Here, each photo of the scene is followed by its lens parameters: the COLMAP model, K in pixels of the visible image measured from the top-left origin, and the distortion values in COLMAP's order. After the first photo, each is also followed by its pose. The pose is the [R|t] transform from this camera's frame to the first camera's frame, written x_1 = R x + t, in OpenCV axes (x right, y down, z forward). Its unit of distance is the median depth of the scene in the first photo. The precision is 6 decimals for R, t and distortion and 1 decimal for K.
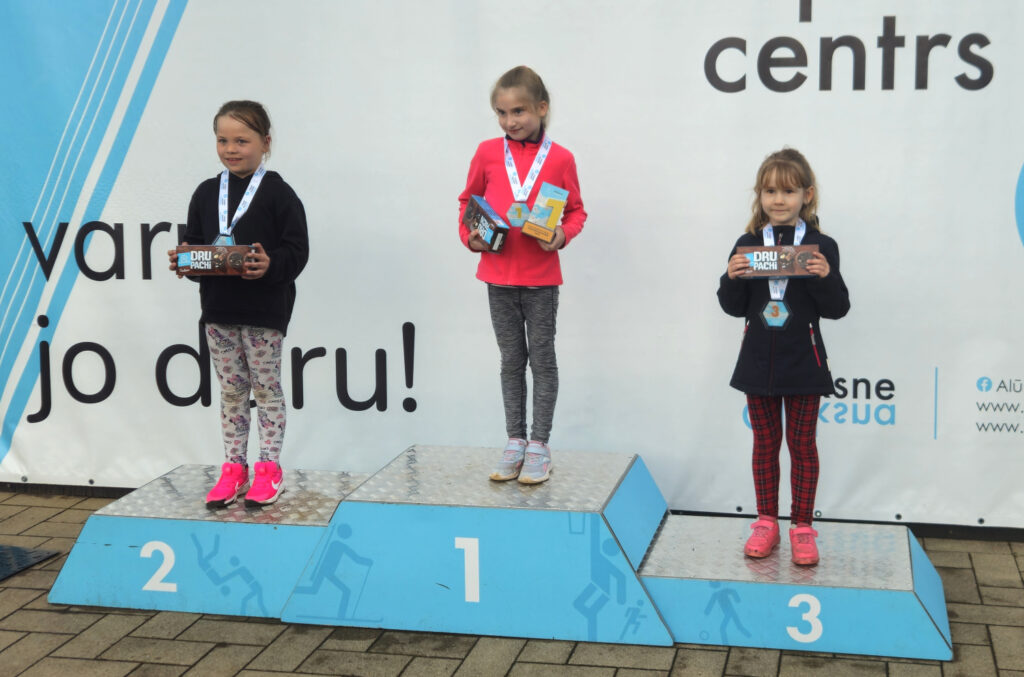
lens RADIAL K [[1205.2, 0, 660.6], [0, 1205.2, 263.6], [0, 0, 1]] dist [0.076681, -0.068420]
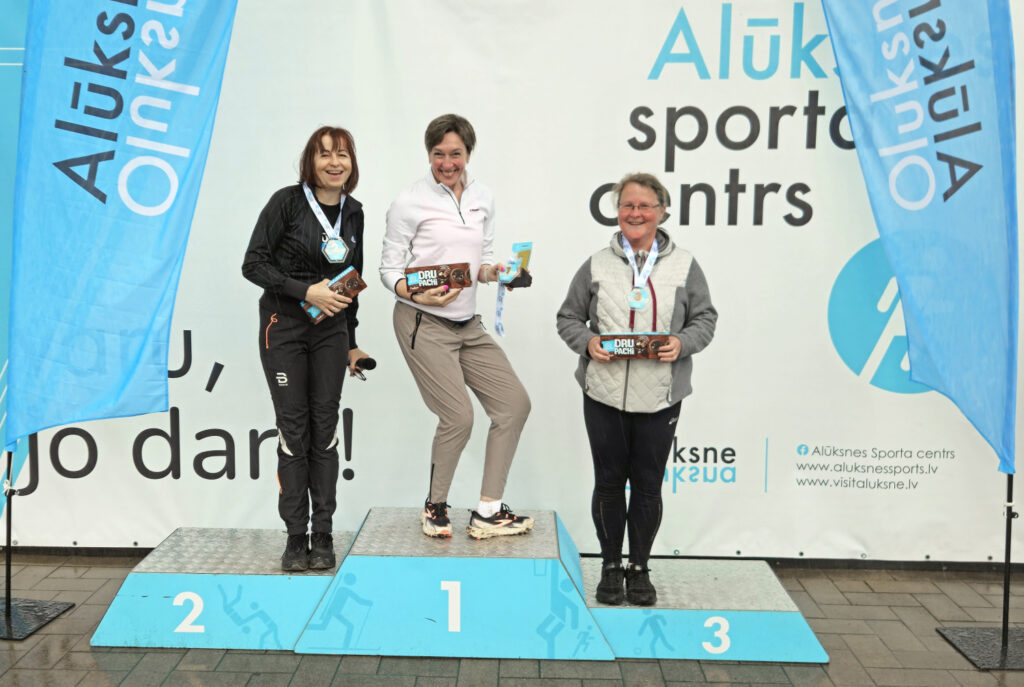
lens RADIAL K [[973.5, 0, 476.3], [0, 973.5, 349.3], [0, 0, 1]] dist [0.060436, 0.004570]
pose [[0.993447, -0.007932, 0.114019, -0.233777], [0.007351, 0.999958, 0.005513, -0.020384], [-0.114058, -0.004639, 0.993463, -0.015229]]
